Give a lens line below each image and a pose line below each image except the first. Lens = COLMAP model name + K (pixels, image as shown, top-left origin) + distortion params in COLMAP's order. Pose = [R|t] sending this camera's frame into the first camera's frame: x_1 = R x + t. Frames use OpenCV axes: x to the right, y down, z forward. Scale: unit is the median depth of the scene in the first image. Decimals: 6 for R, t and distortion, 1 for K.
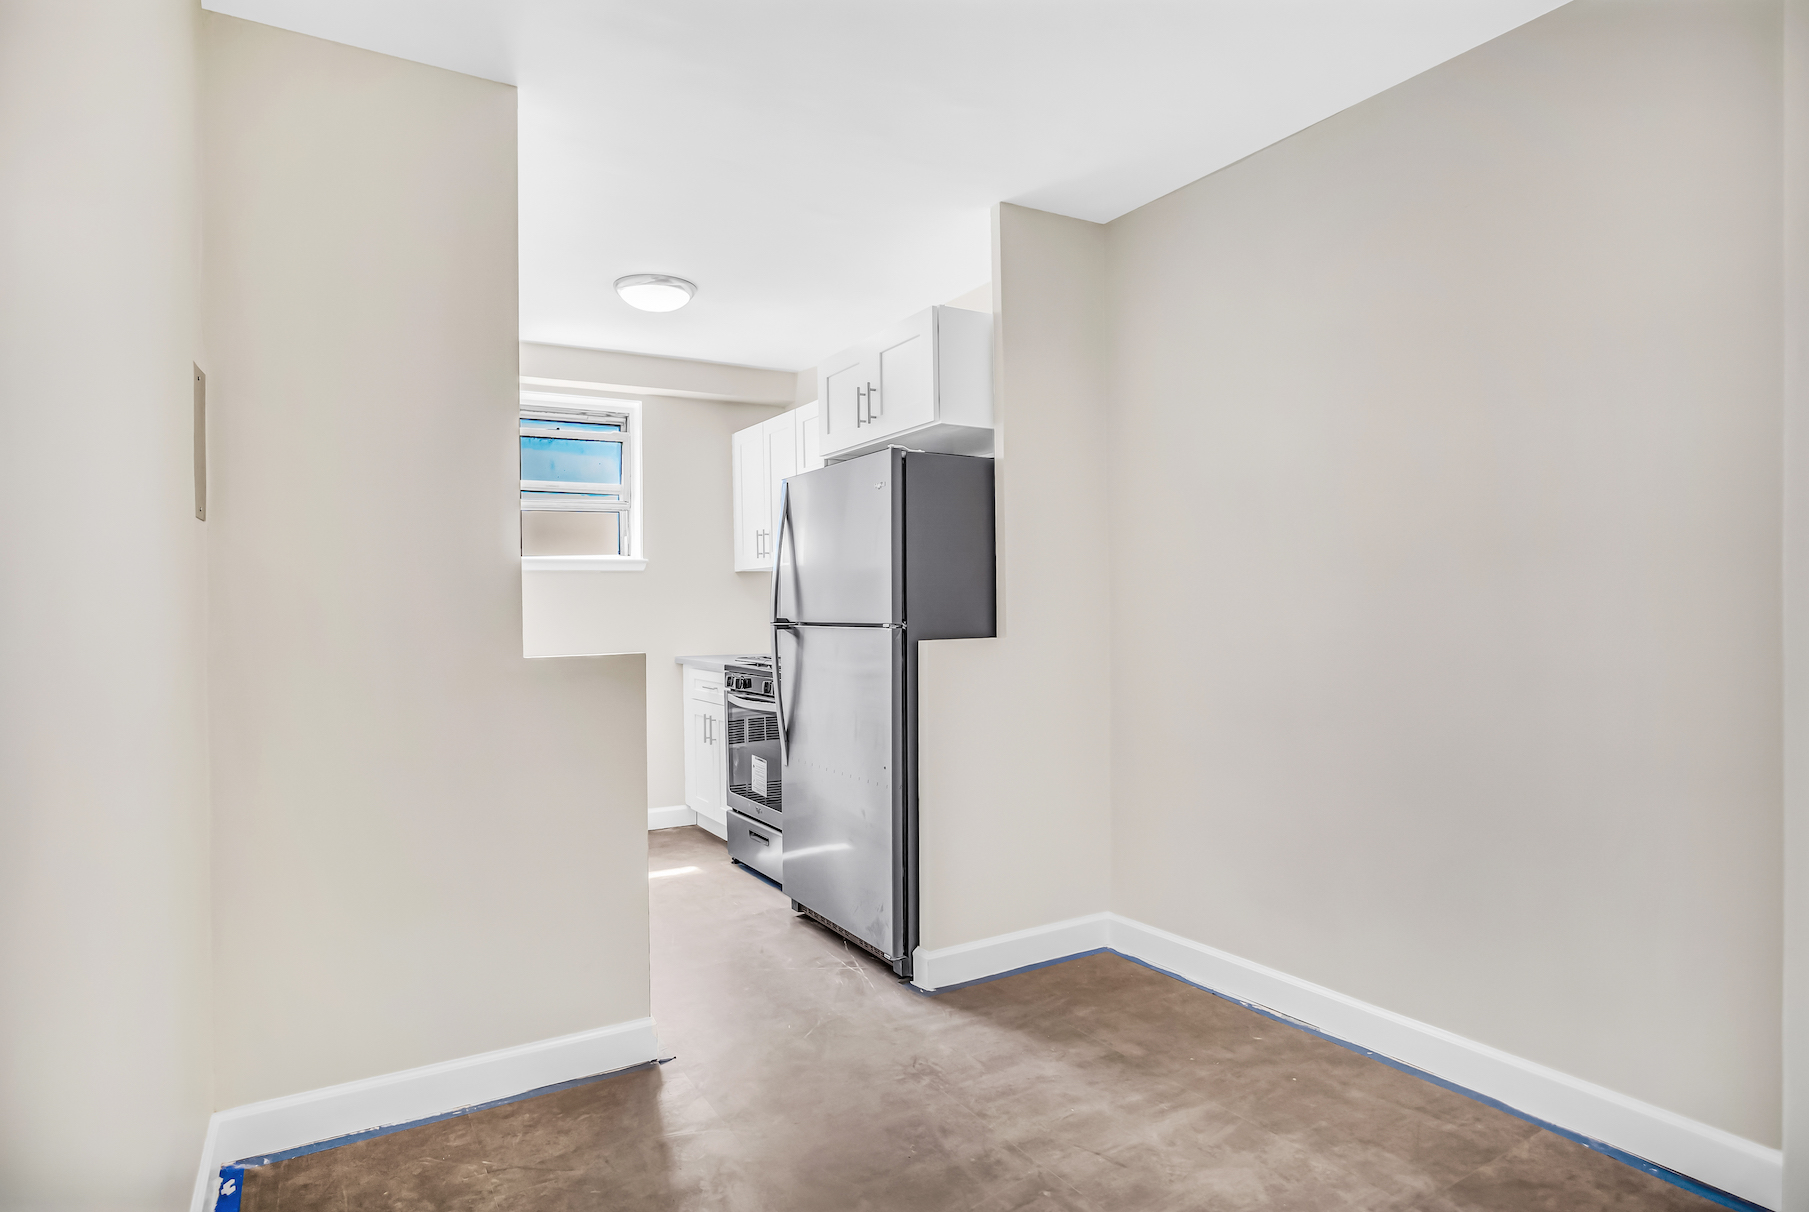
lens RADIAL K [[1022.7, 0, 906.0], [0, 1022.7, 608.6], [0, 0, 1]] dist [-0.022577, -0.000860]
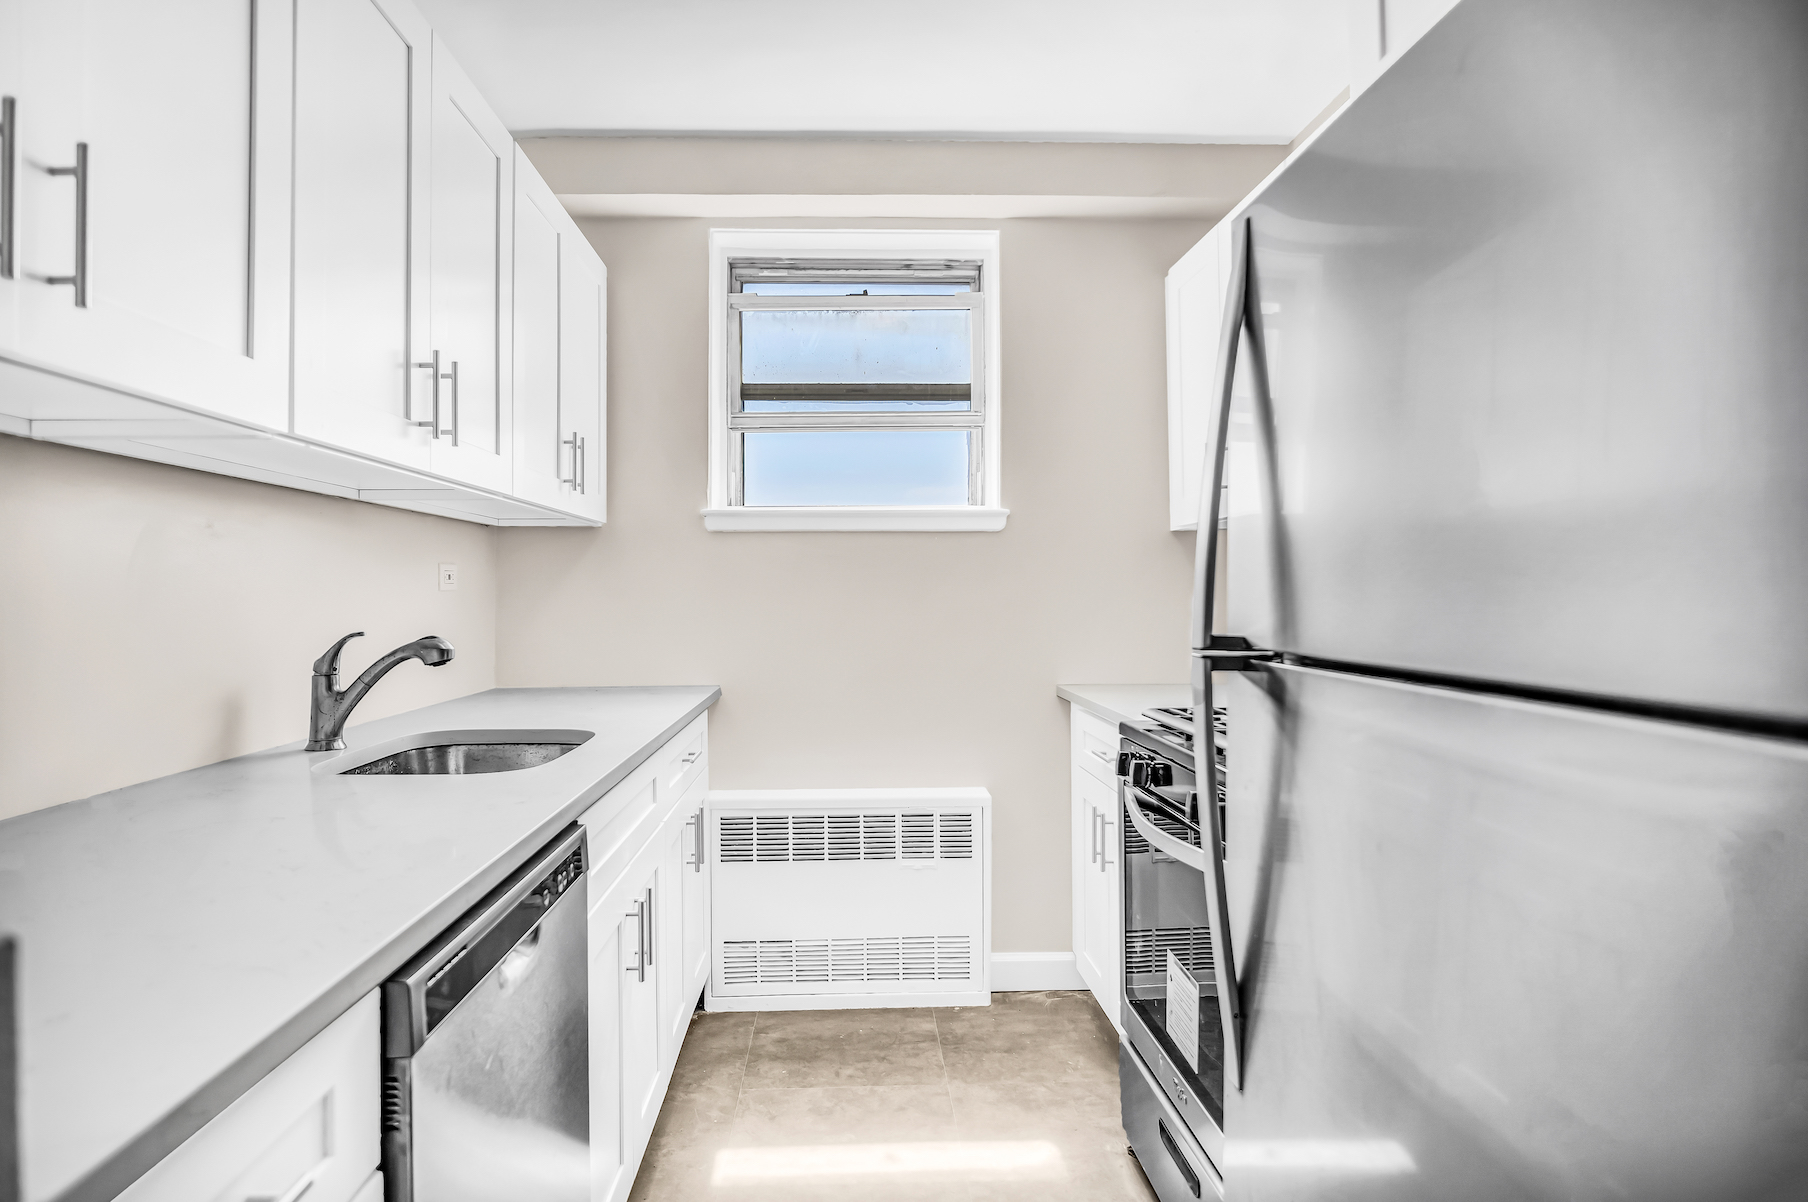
lens RADIAL K [[1022.1, 0, 902.1], [0, 1022.1, 587.7], [0, 0, 1]] dist [-0.022577, -0.000860]
pose [[0.888874, 0.004927, -0.458125, -0.064472], [-0.006823, 0.999974, -0.002484, -0.004388], [0.458100, 0.005334, 0.888885, 0.653618]]
